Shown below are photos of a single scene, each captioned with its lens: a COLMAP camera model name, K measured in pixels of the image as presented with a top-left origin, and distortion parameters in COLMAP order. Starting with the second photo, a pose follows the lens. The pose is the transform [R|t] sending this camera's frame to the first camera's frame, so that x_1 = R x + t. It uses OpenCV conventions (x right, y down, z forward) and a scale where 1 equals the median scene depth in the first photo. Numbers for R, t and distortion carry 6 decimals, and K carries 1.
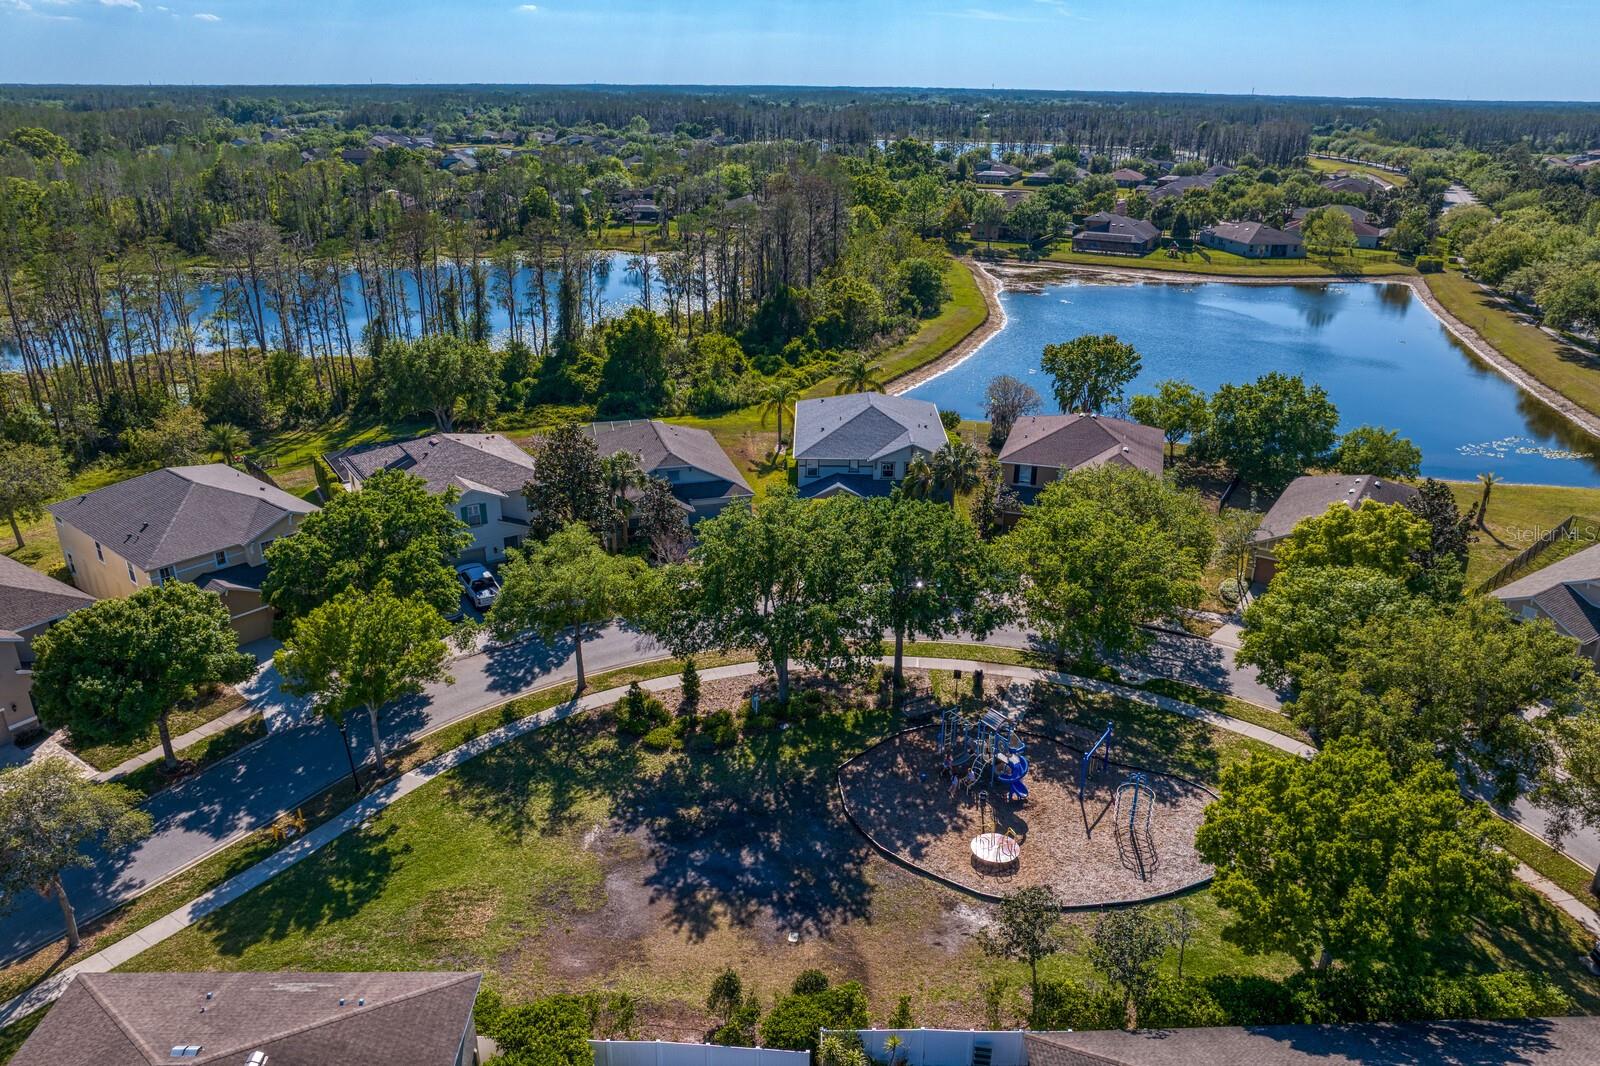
lens RADIAL K [[1141.1, 0, 801.9], [0, 1141.1, 514.9], [0, 0, 1]] dist [-0.048206, 0.000289]
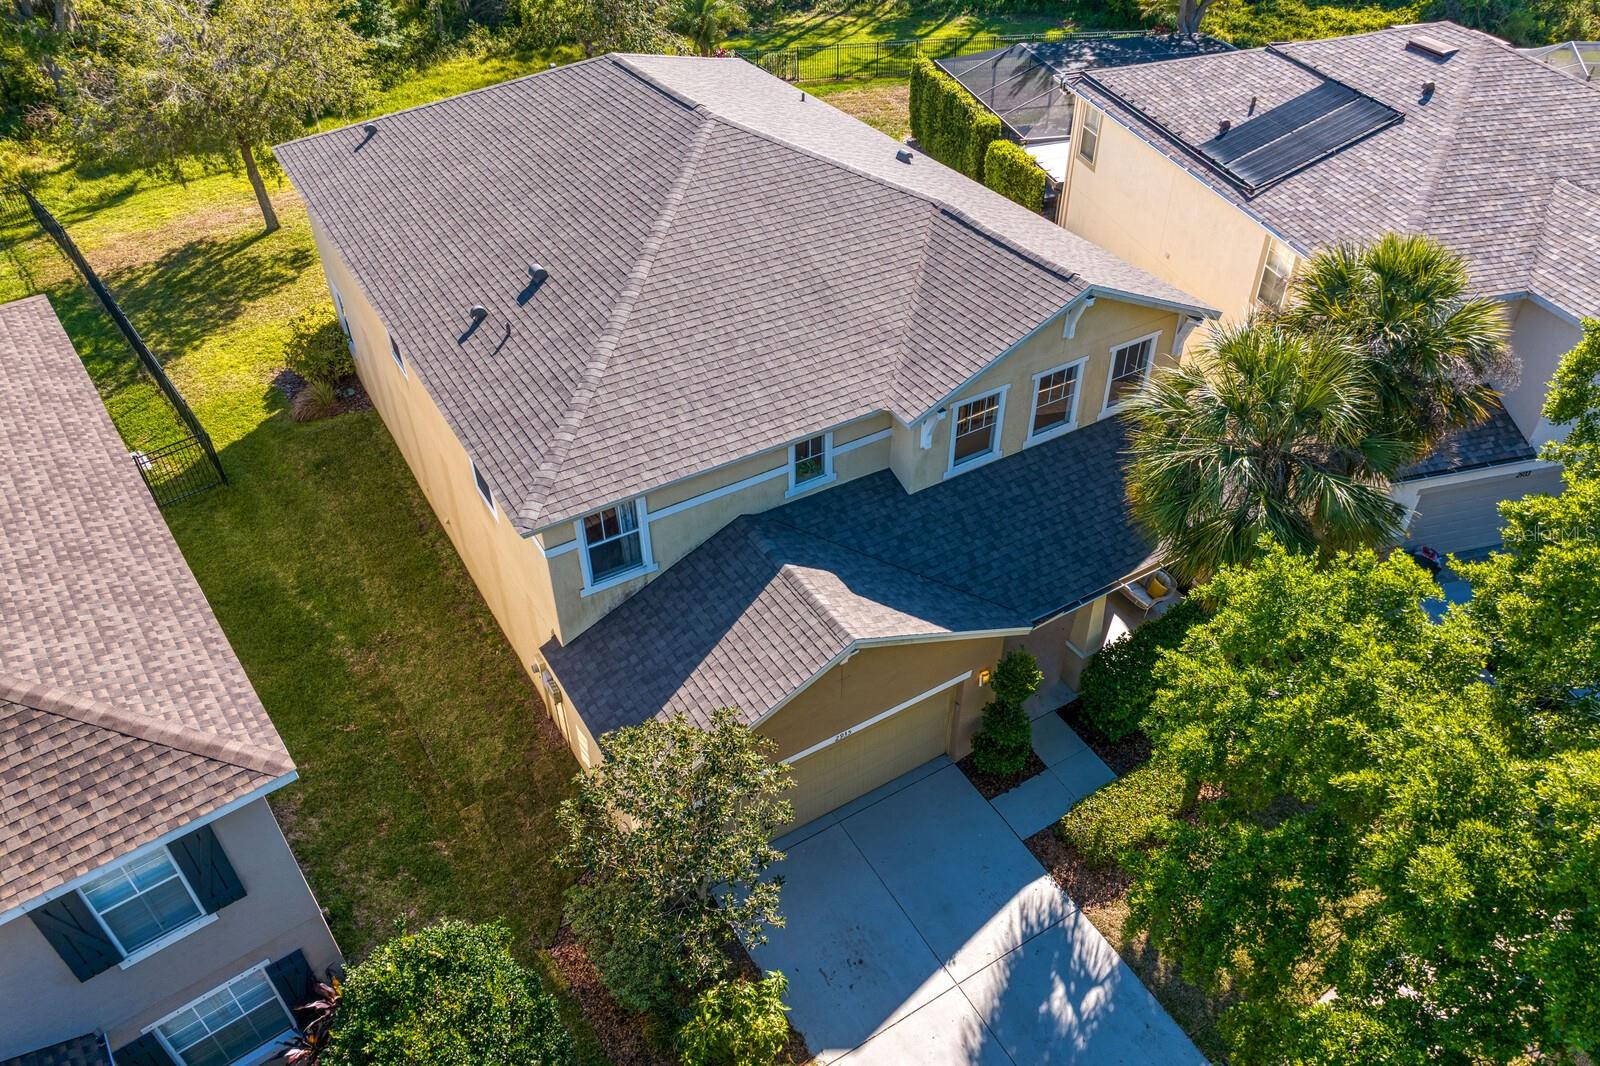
lens RADIAL K [[1141.1, 0, 801.9], [0, 1141.1, 514.9], [0, 0, 1]] dist [-0.048206, 0.000289]
pose [[0.944566, 0.191213, -0.266895, -0.298284], [-0.103736, 0.945075, 0.309954, -0.017509], [0.311503, -0.265085, 0.912522, 0.511198]]
